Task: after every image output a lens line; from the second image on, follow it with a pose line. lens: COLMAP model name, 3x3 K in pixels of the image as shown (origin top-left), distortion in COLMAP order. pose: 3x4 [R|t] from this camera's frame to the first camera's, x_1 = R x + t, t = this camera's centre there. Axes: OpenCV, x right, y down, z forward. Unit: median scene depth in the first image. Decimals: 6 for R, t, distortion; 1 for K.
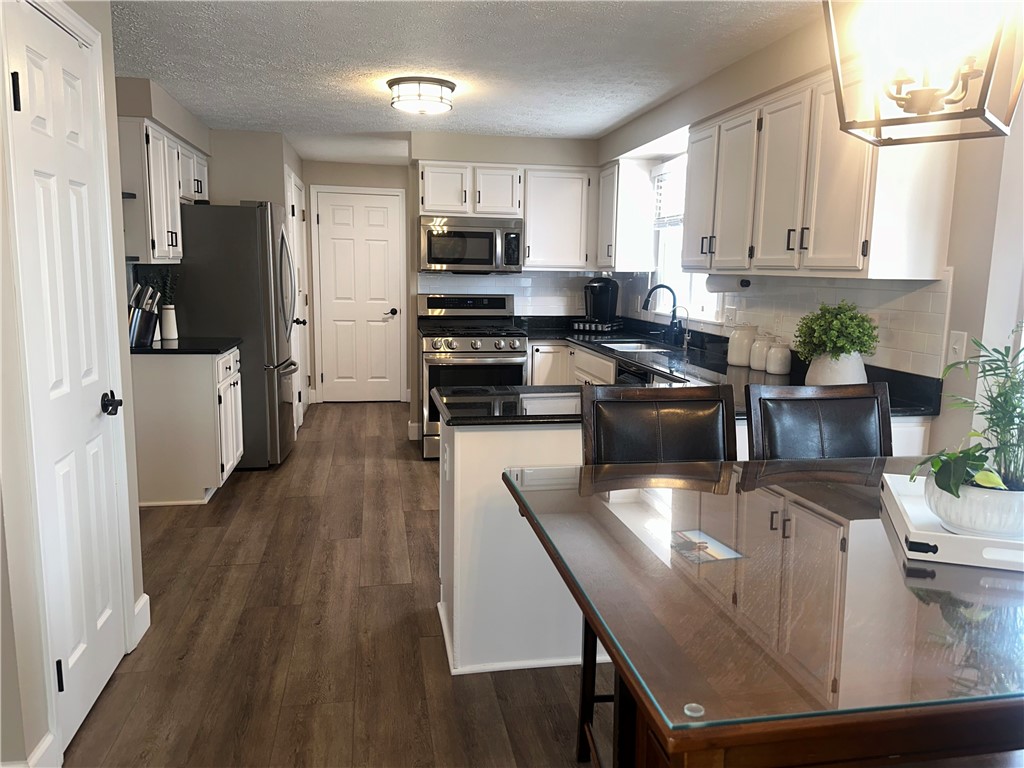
lens RADIAL K [[802.2, 0, 512.0], [0, 802.2, 384.0], [0, 0, 1]] dist [0.343676, 0.000230]
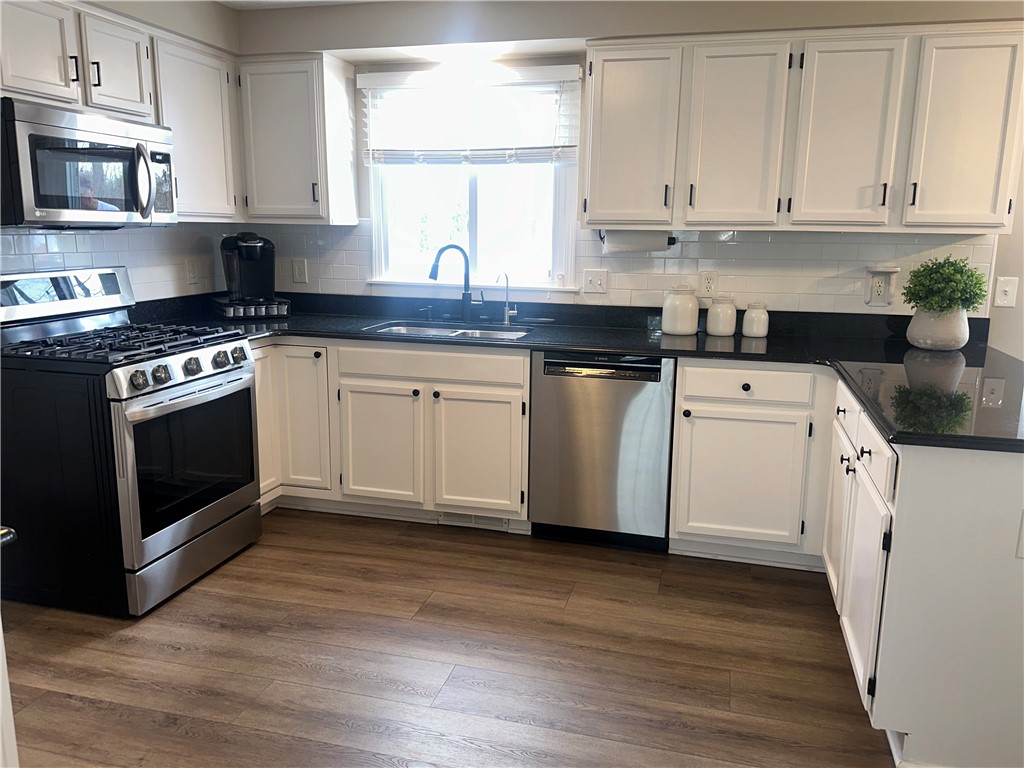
lens RADIAL K [[817.9, 0, 512.0], [0, 817.9, 384.0], [0, 0, 1]] dist [0.071708, -0.000971]
pose [[0.460876, -0.171158, 0.870803, -0.447887], [0.120812, 0.984192, 0.129505, -0.086952], [-0.879203, 0.045518, 0.474268, 0.611694]]
